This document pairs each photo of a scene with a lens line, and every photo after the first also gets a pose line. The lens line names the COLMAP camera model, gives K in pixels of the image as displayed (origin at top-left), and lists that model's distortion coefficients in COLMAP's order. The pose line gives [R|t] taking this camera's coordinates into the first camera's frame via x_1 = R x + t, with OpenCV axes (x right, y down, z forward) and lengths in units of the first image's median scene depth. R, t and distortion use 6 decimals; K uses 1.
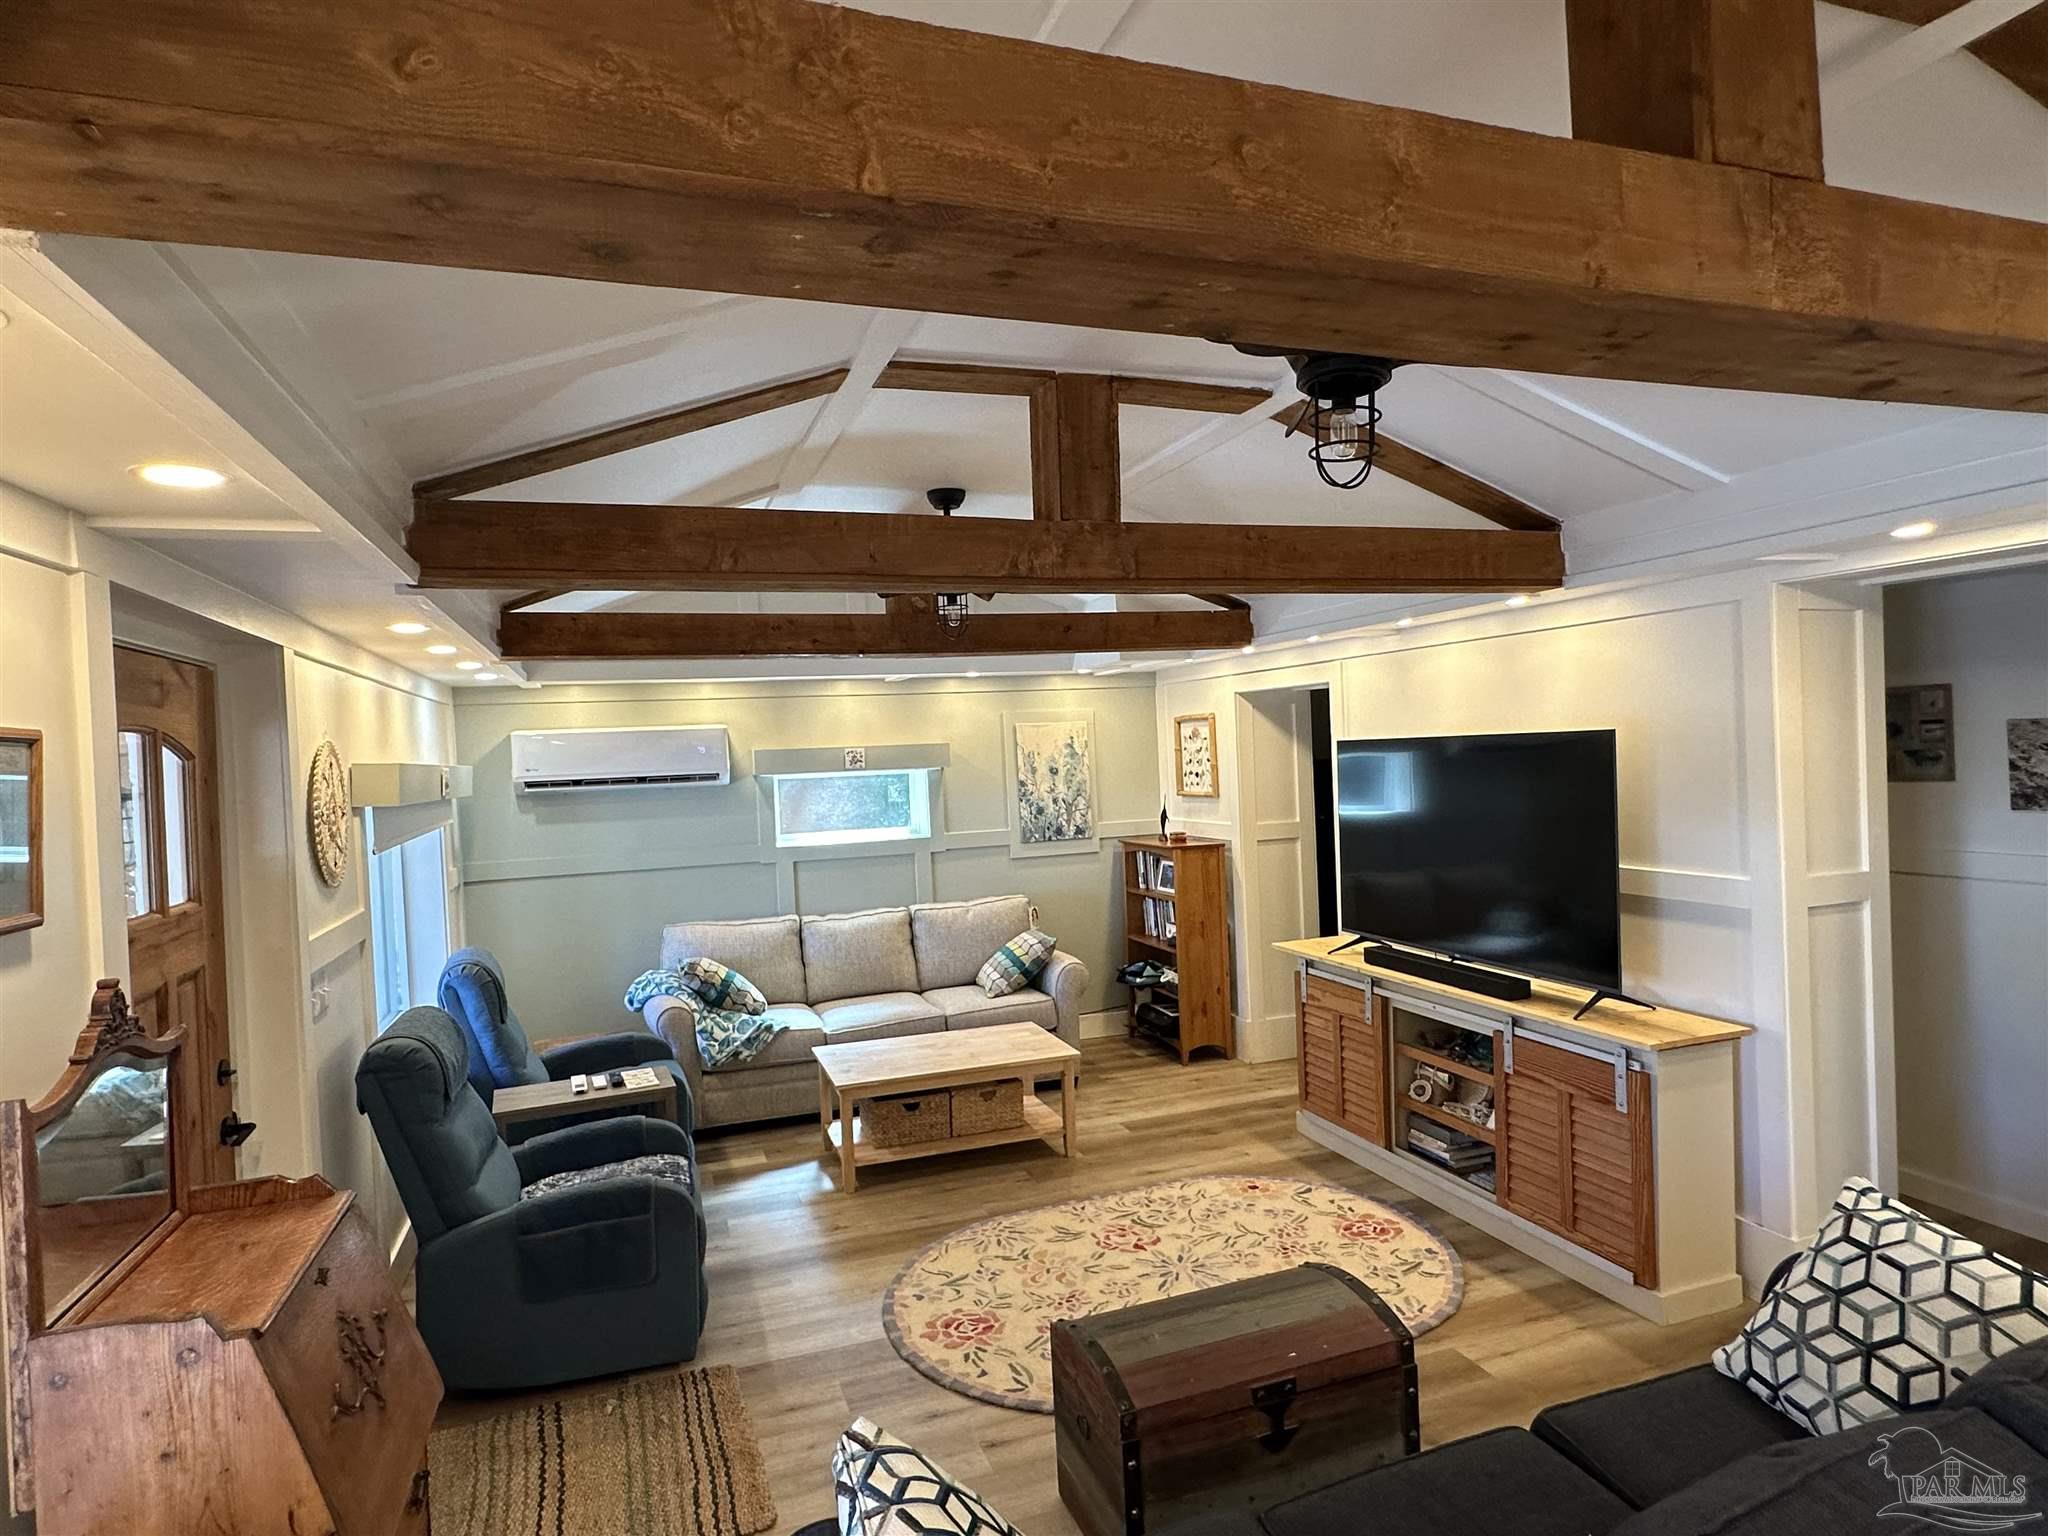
lens RADIAL K [[1112.1, 0, 1019.0], [0, 1112.1, 766.9], [0, 0, 1]] dist [-0.004712, 0.000042]
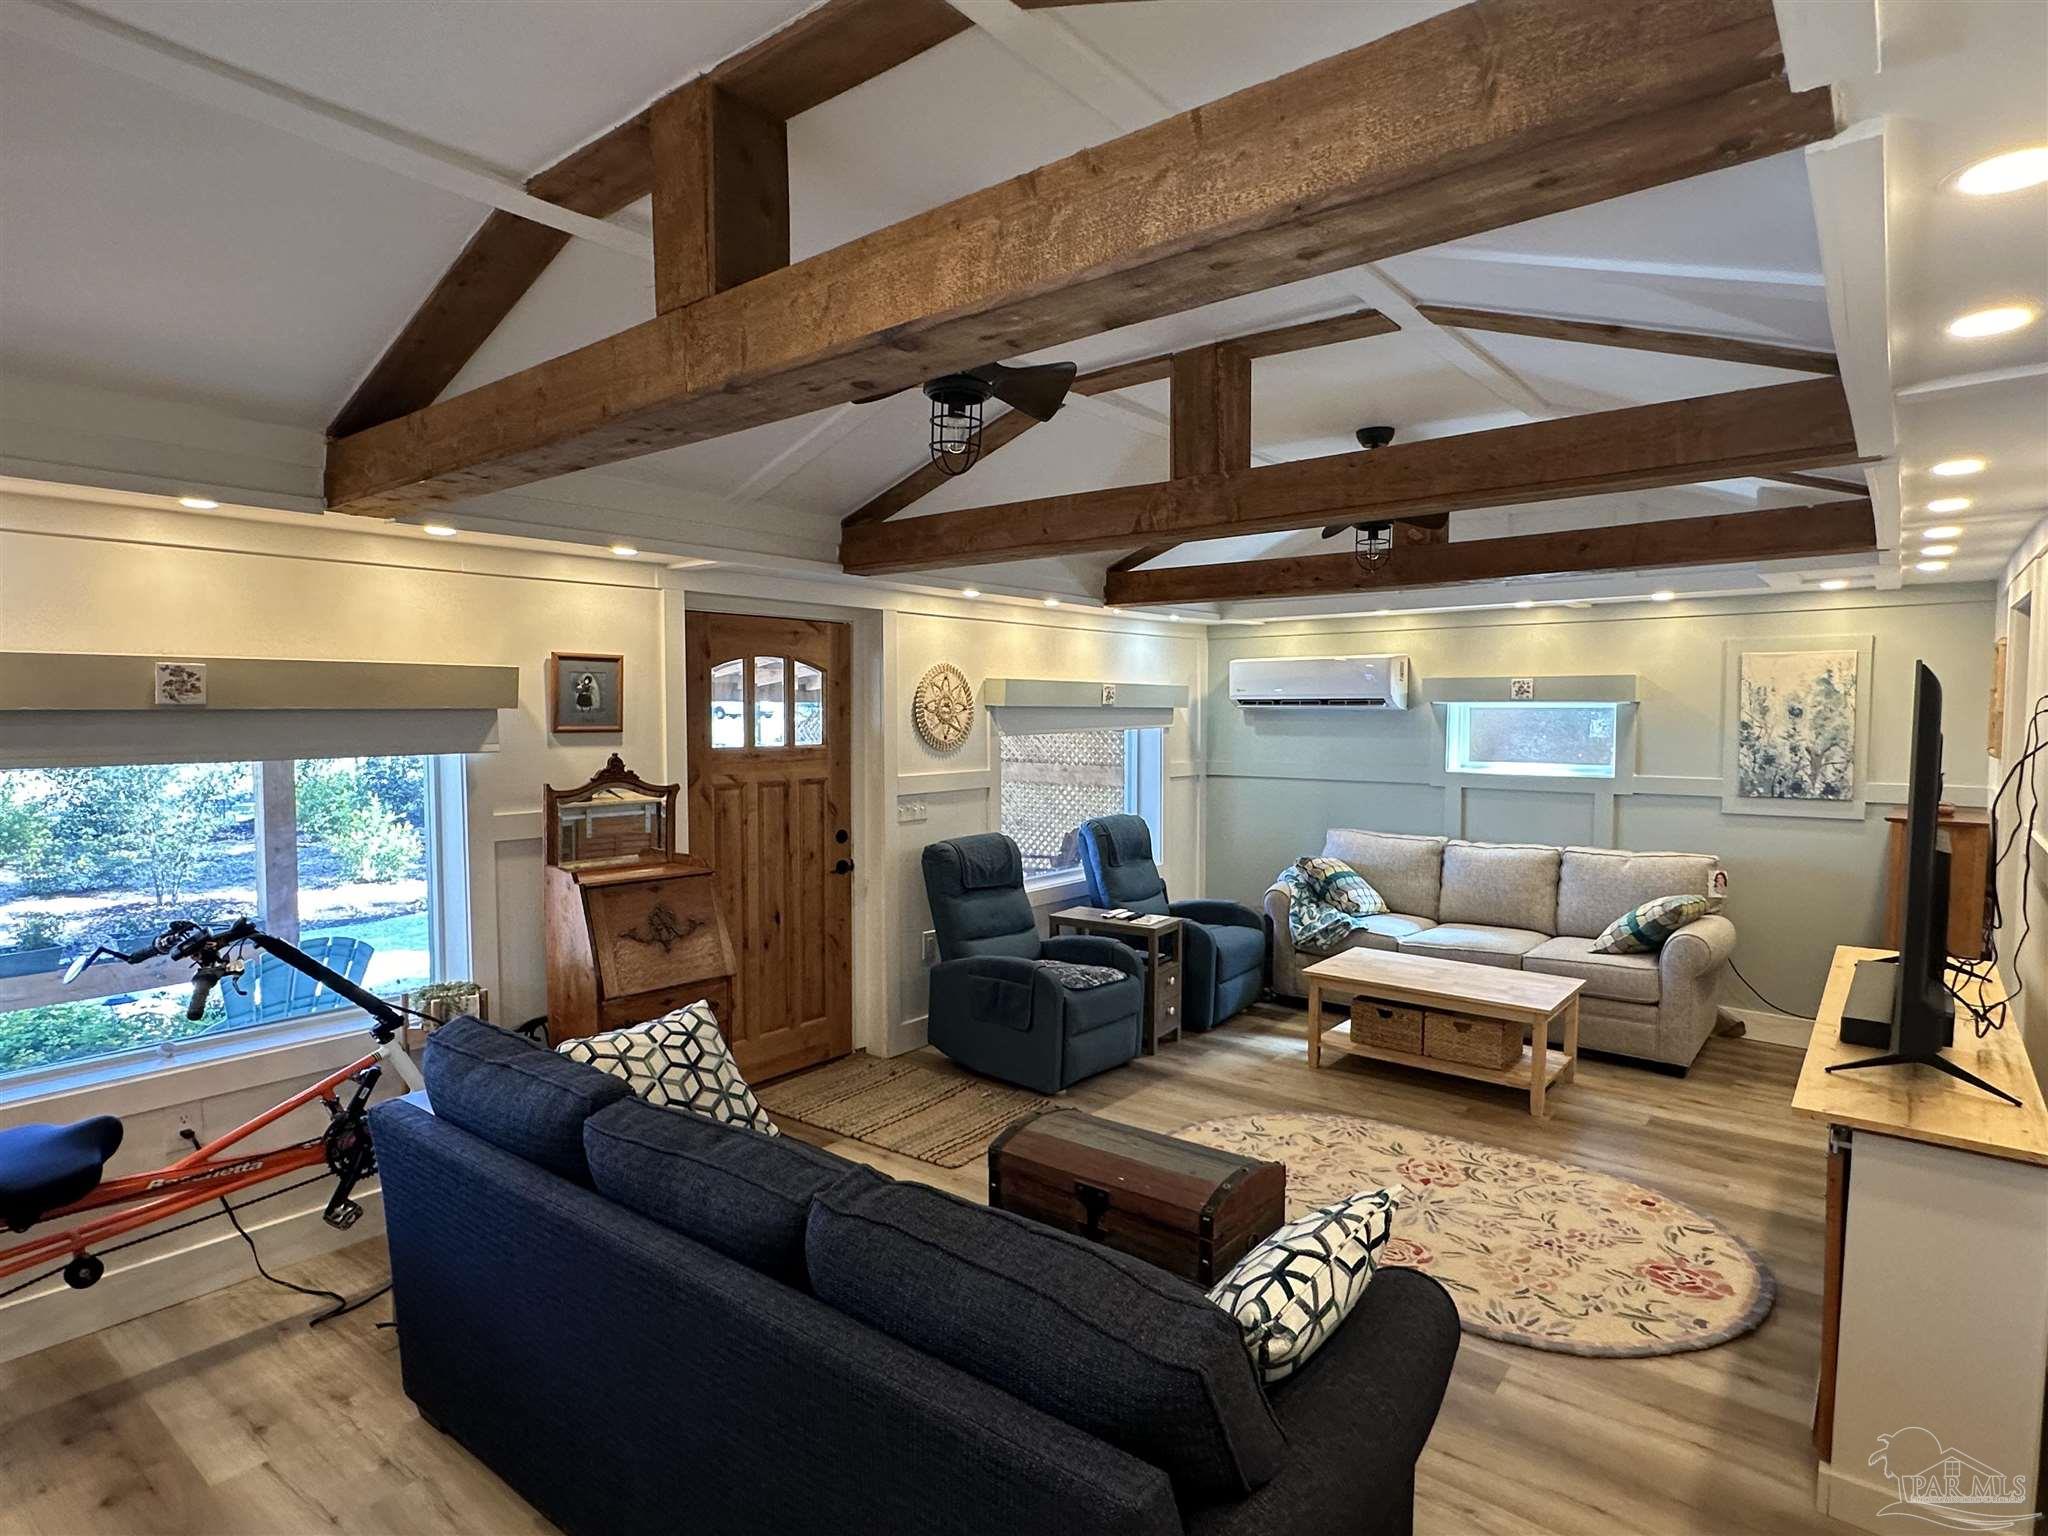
lens RADIAL K [[1112.1, 0, 1019.0], [0, 1112.1, 766.9], [0, 0, 1]] dist [-0.004712, 0.000042]
pose [[0.528409, 0.085842, -0.844639, 0.638610], [-0.032768, 0.996196, 0.080746, -0.005144], [0.848357, -0.014990, 0.529212, 0.150465]]
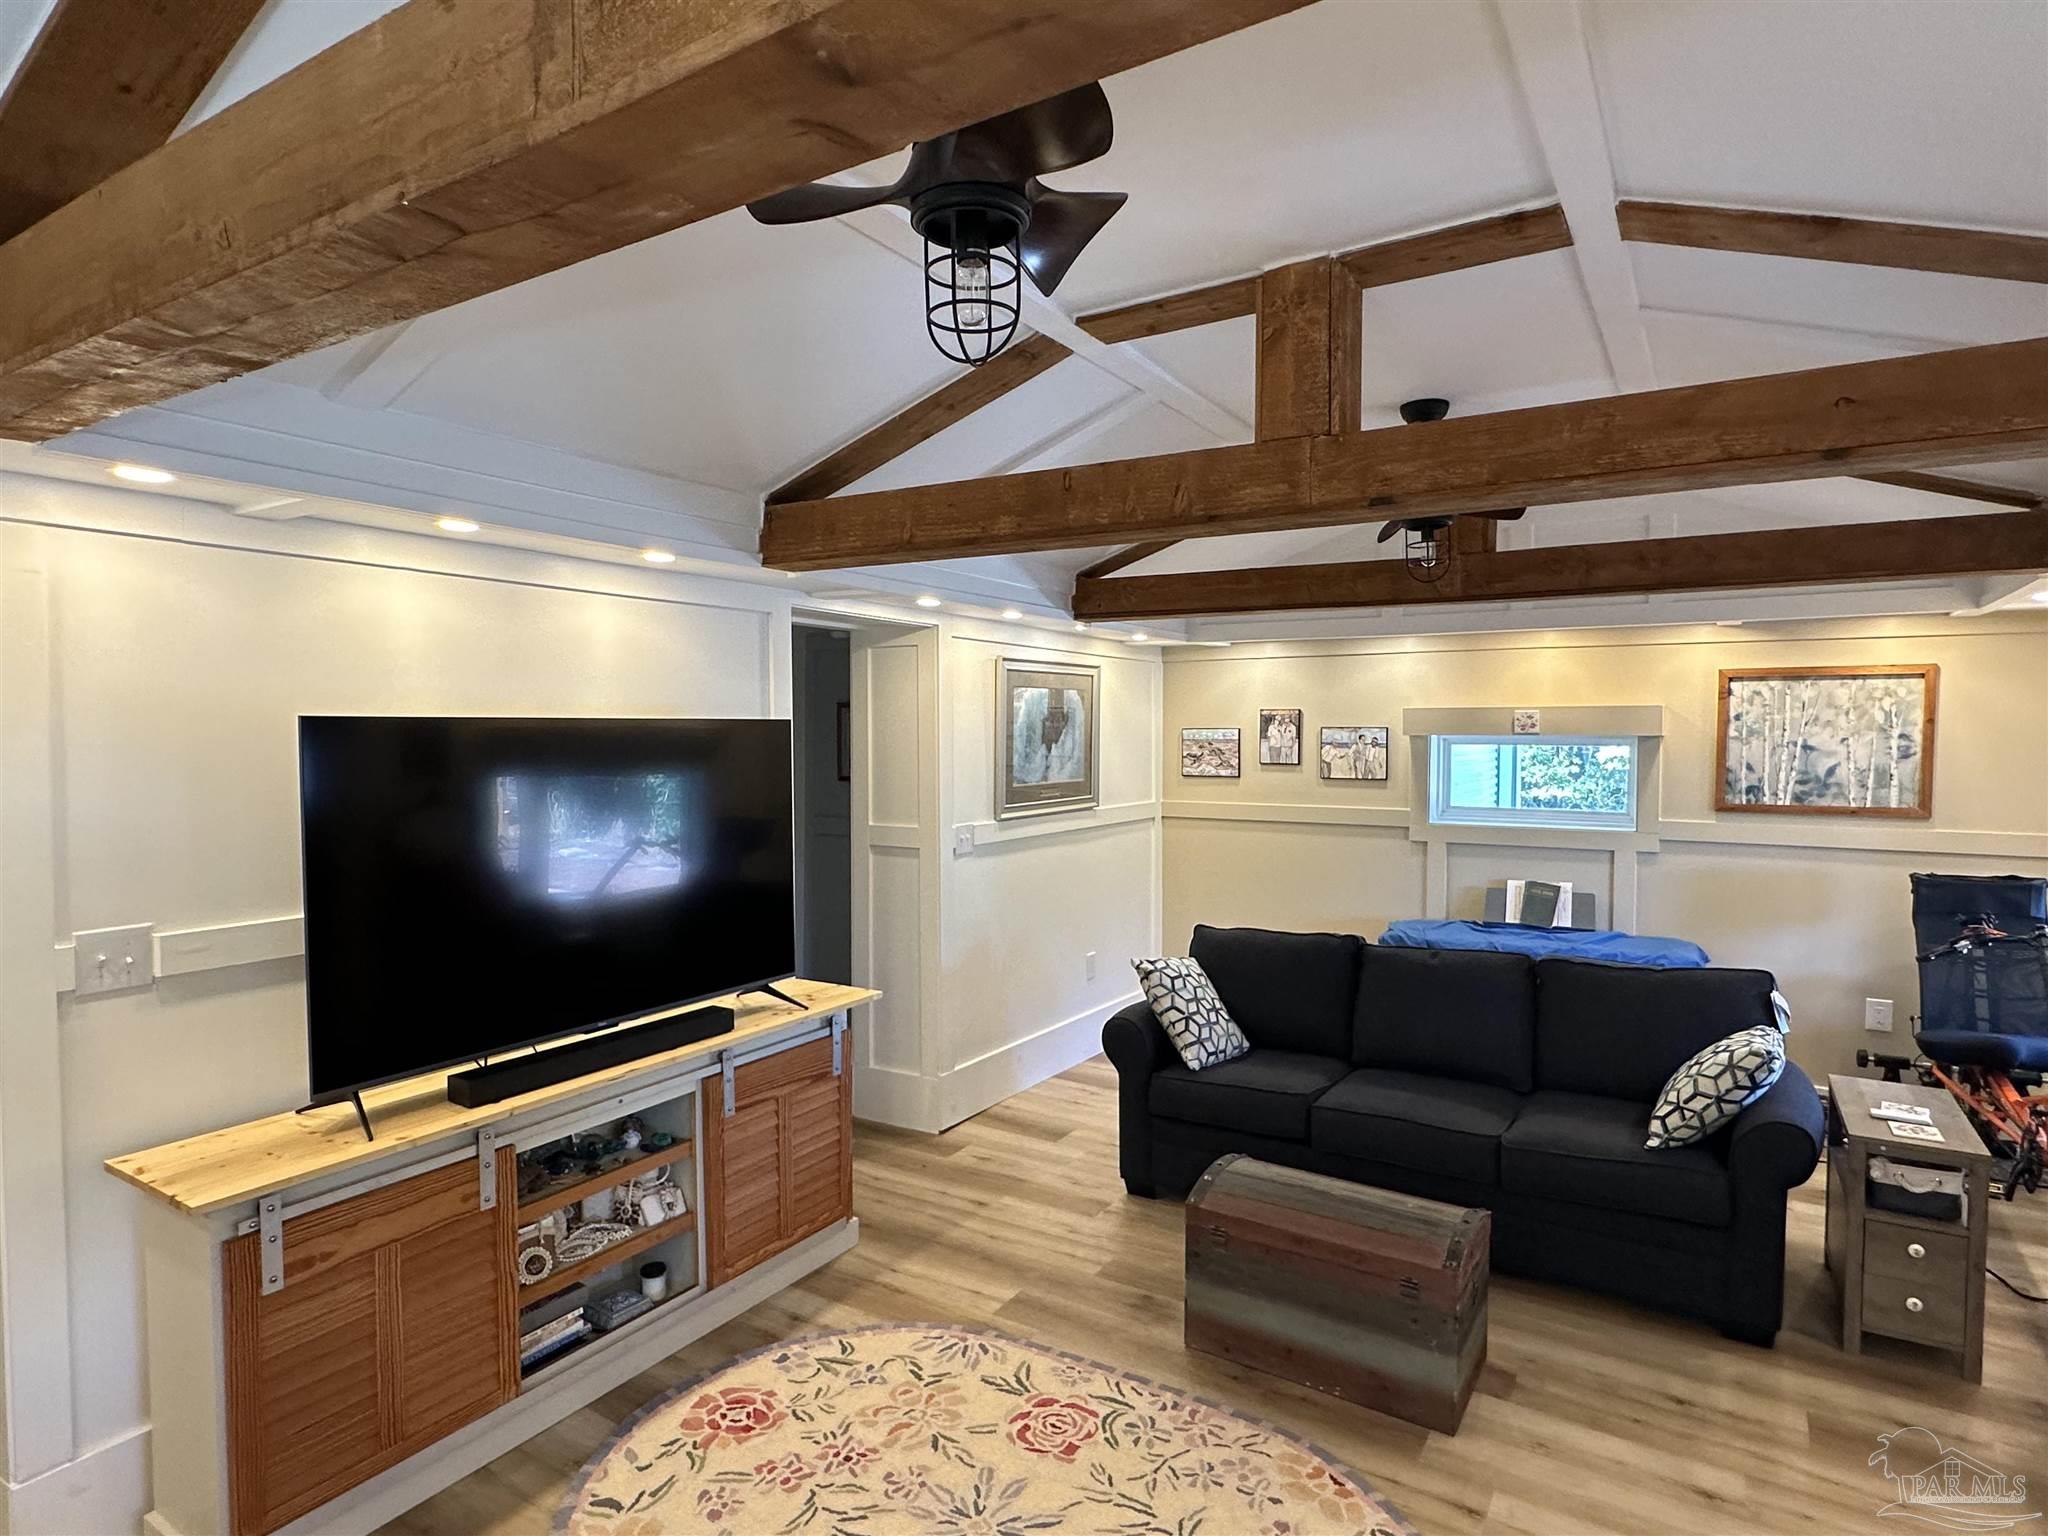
lens RADIAL K [[1112.1, 0, 1019.0], [0, 1112.1, 766.9], [0, 0, 1]] dist [-0.004712, 0.000042]
pose [[-0.611910, 0.015832, 0.790769, -0.321637], [0.037004, 0.999278, 0.008627, 0.006278], [-0.790062, 0.034540, -0.612054, 1.146505]]
